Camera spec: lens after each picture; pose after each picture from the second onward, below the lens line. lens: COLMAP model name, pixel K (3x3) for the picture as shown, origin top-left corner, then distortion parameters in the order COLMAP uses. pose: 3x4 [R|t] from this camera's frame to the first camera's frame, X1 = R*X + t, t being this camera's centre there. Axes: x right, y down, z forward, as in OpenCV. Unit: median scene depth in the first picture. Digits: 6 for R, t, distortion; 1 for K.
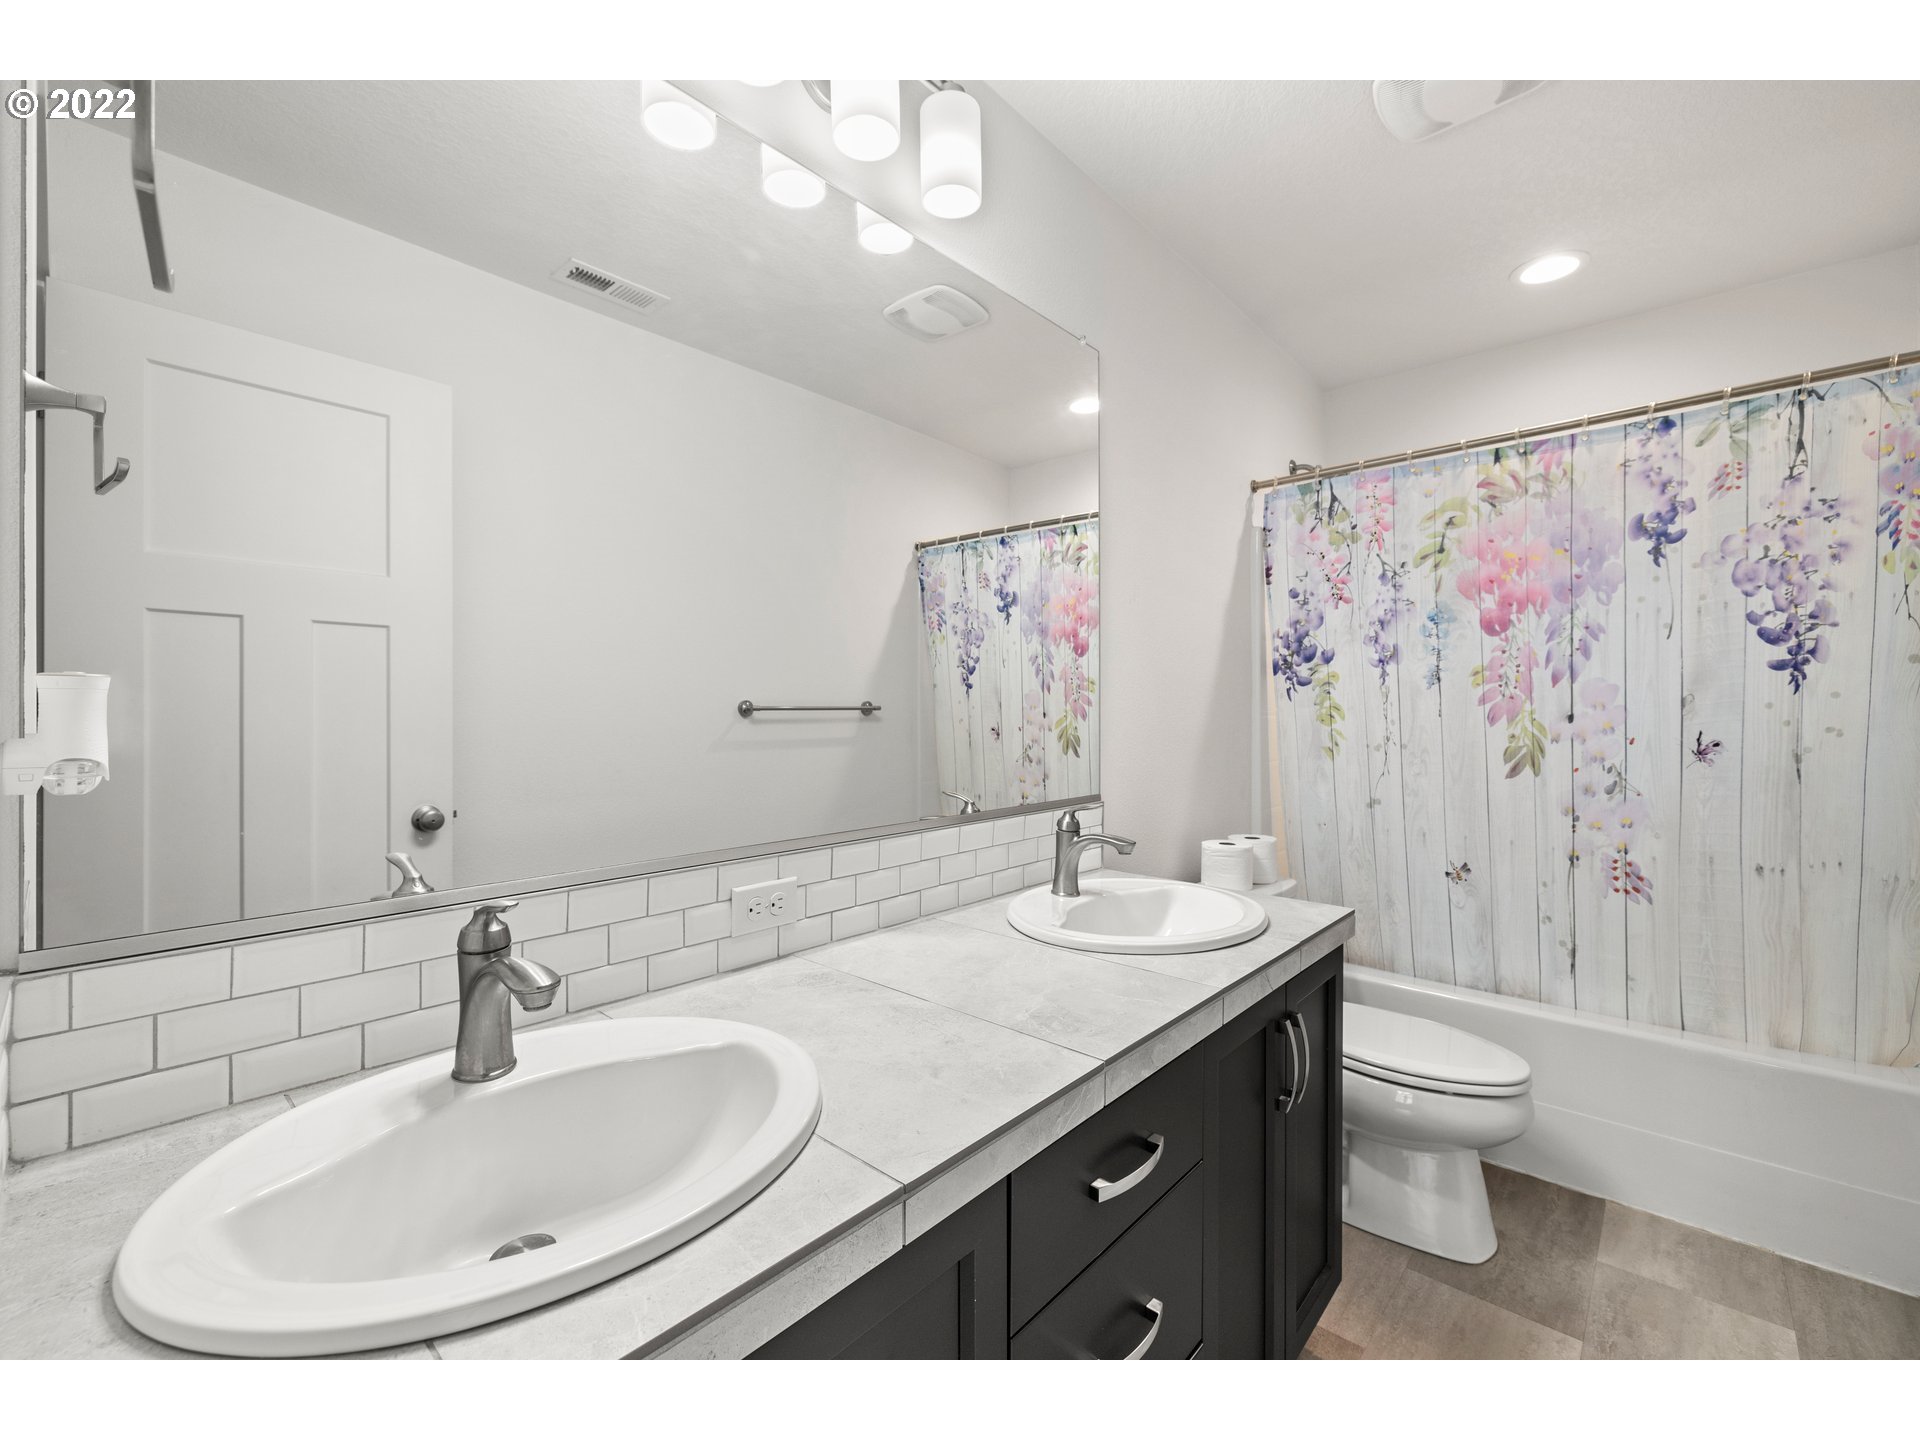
lens RADIAL K [[807.9, 0, 960.2], [0, 807.9, 715.1], [0, 0, 1]] dist [-0.002935, -0.000249]
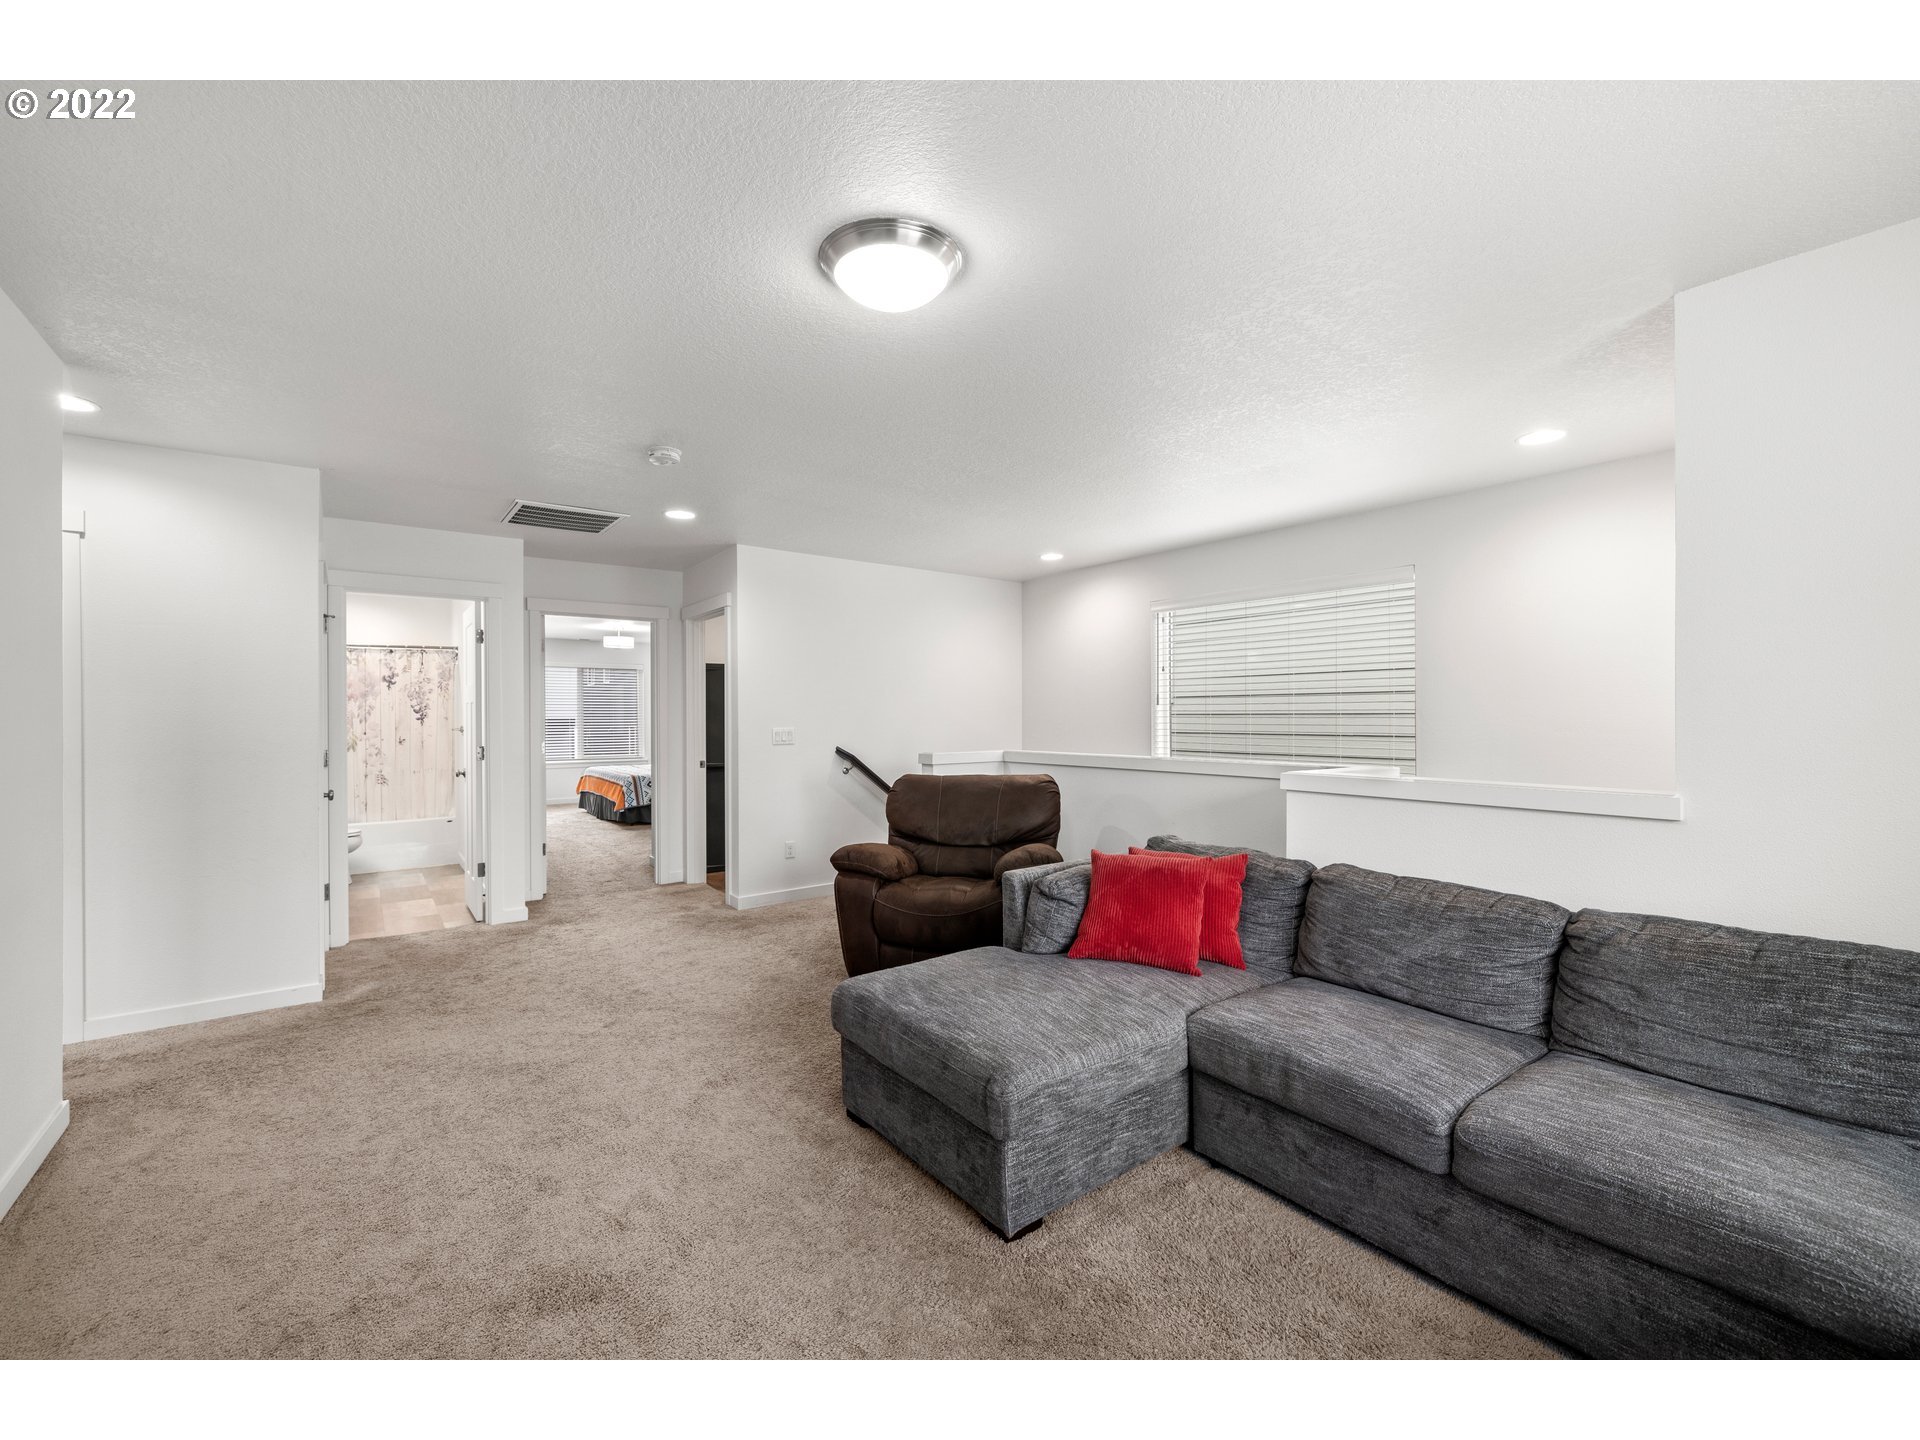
lens RADIAL K [[807.9, 0, 953.6], [0, 807.9, 718.5], [0, 0, 1]] dist [-0.002935, -0.000249]
pose [[0.211814, -0.003612, 0.977303, -2.130592], [0.005816, 0.999980, 0.002435, -0.055806], [-0.977293, 0.005169, 0.211830, -2.234938]]
